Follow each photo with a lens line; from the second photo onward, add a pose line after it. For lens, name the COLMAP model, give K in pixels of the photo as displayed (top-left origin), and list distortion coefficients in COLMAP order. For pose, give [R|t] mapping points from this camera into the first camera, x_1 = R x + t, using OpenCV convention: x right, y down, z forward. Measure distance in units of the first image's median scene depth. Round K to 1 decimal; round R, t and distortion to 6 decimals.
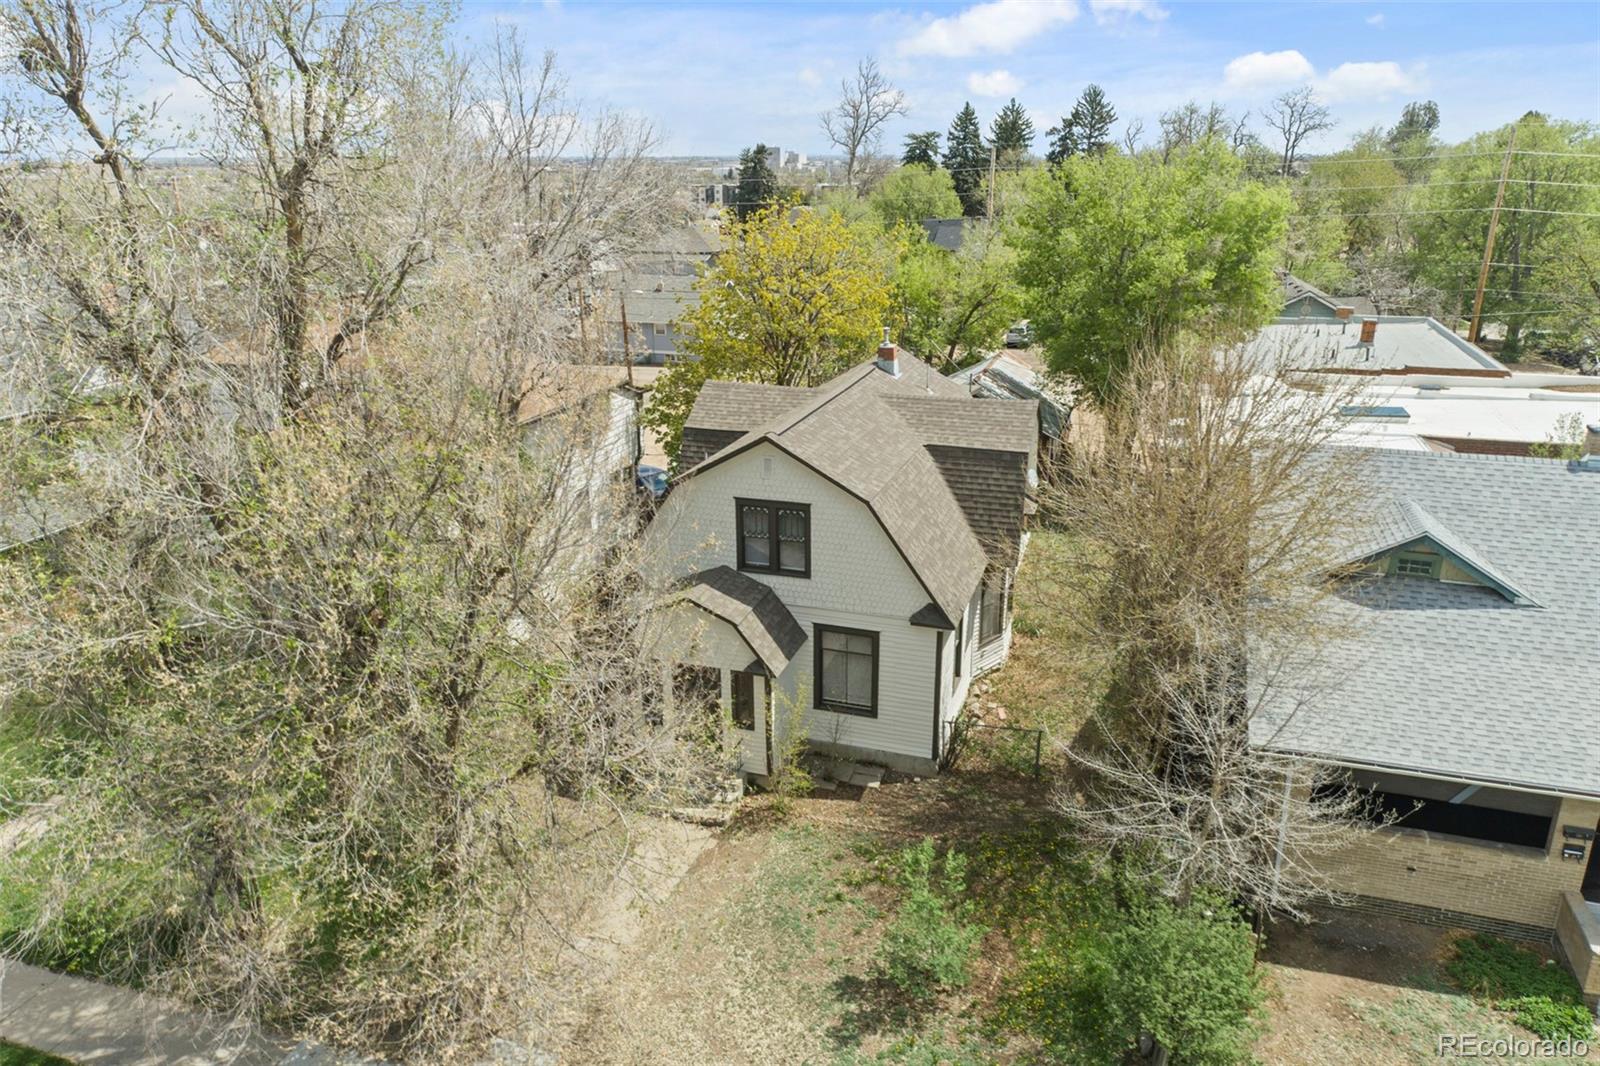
lens RADIAL K [[1096.8, 0, 800.0], [0, 1096.8, 533.0], [0, 0, 1]] dist [0.002245, 0.001643]
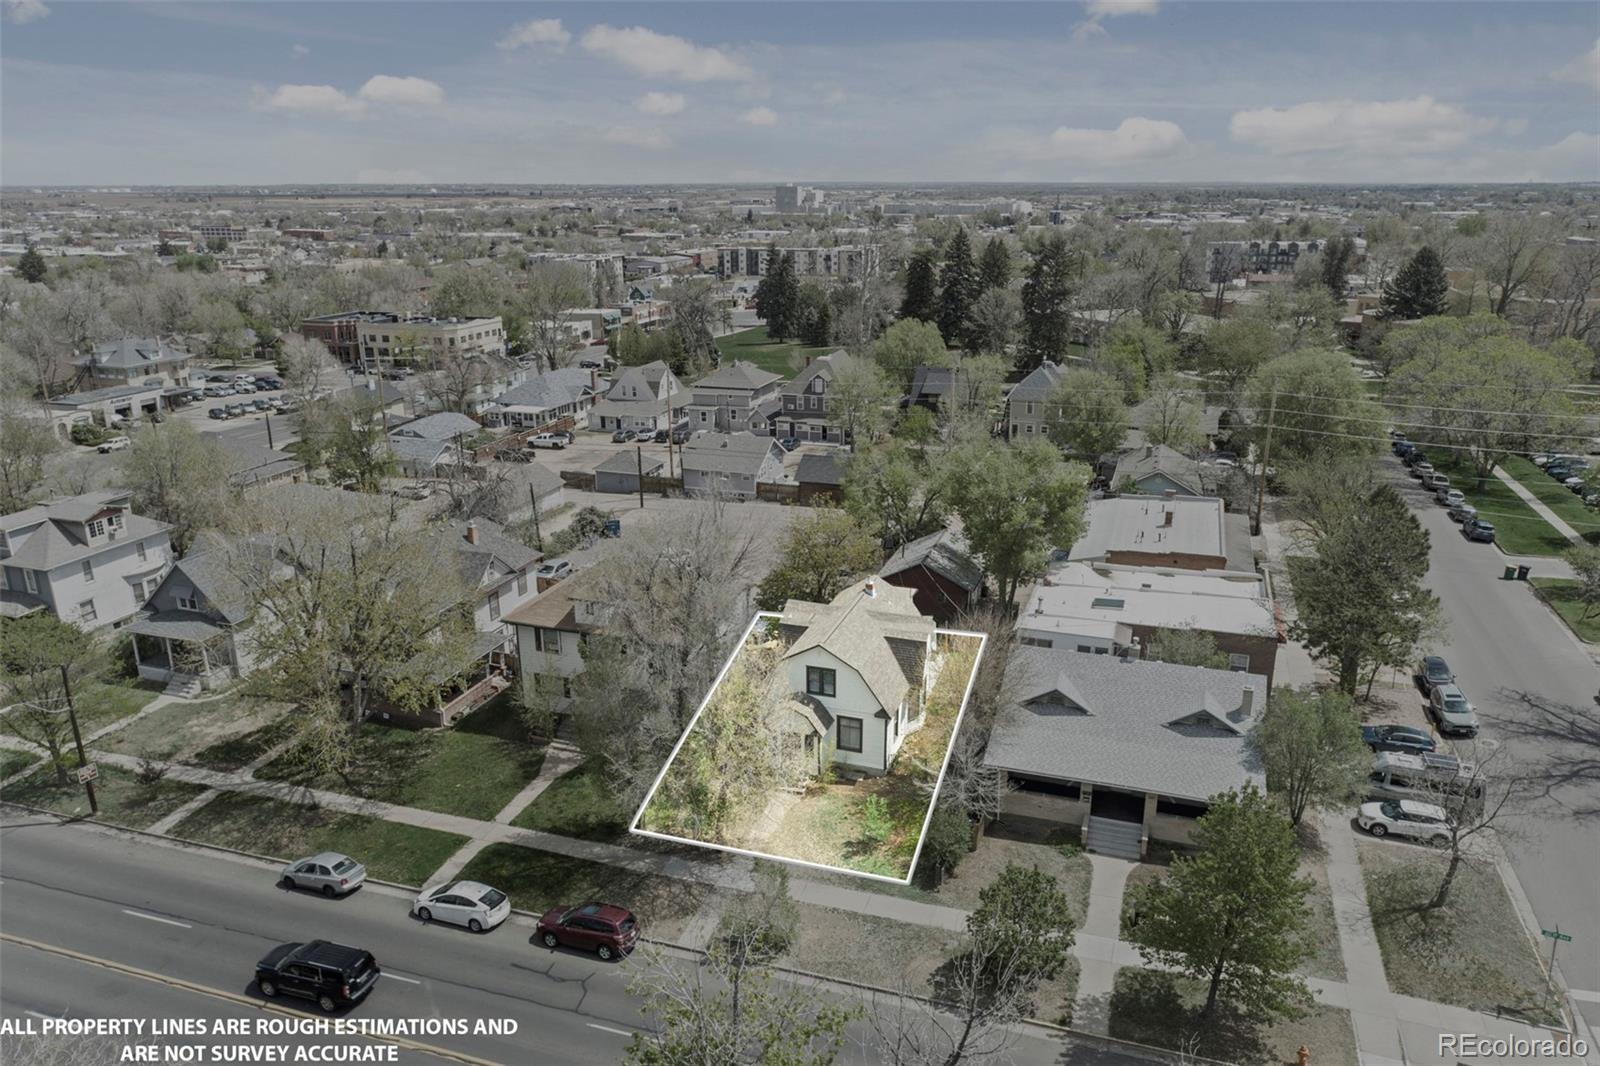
lens RADIAL K [[1096.8, 0, 800.0], [0, 1096.8, 533.0], [0, 0, 1]] dist [0.002245, 0.001643]
pose [[0.999901, 0.004064, -0.013459, -0.040310], [-0.004352, 0.999762, -0.021383, -0.285526], [0.013369, 0.021439, 0.999681, -1.549708]]
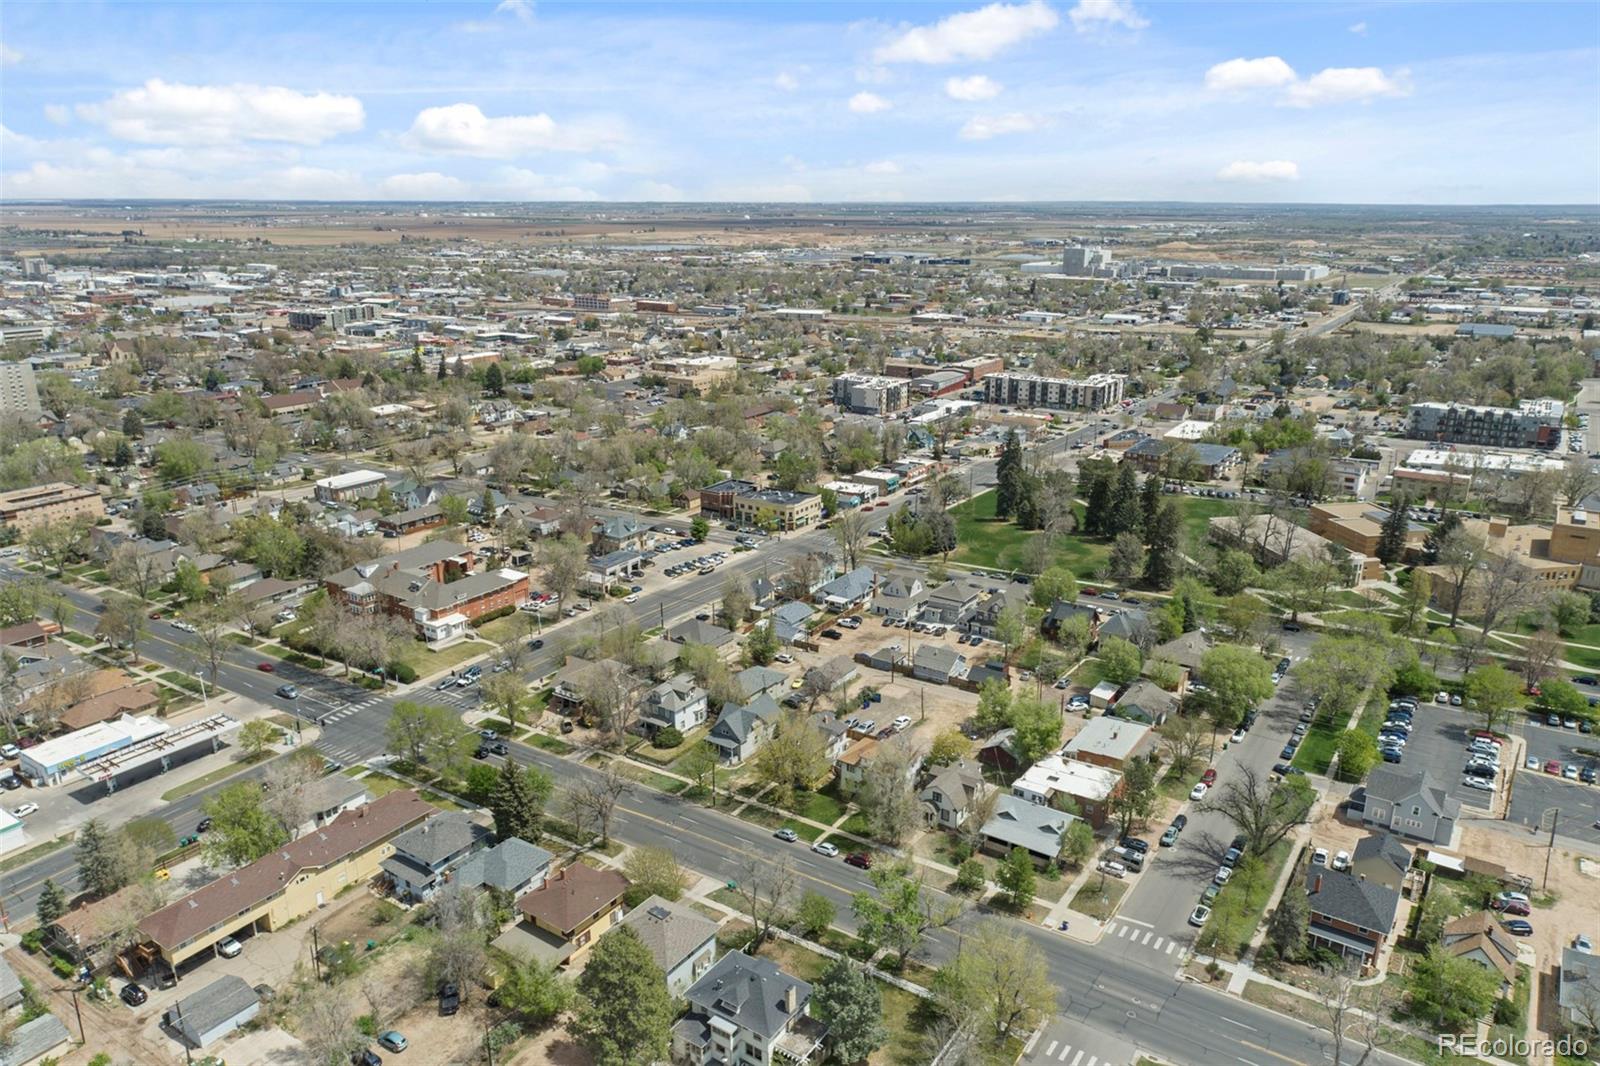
lens RADIAL K [[1096.8, 0, 800.0], [0, 1096.8, 533.0], [0, 0, 1]] dist [0.002245, 0.001643]
pose [[0.962648, 0.084958, -0.257081, 0.894830], [-0.093665, 0.995365, -0.021790, -1.623681], [0.254039, 0.045055, 0.966144, -6.971491]]
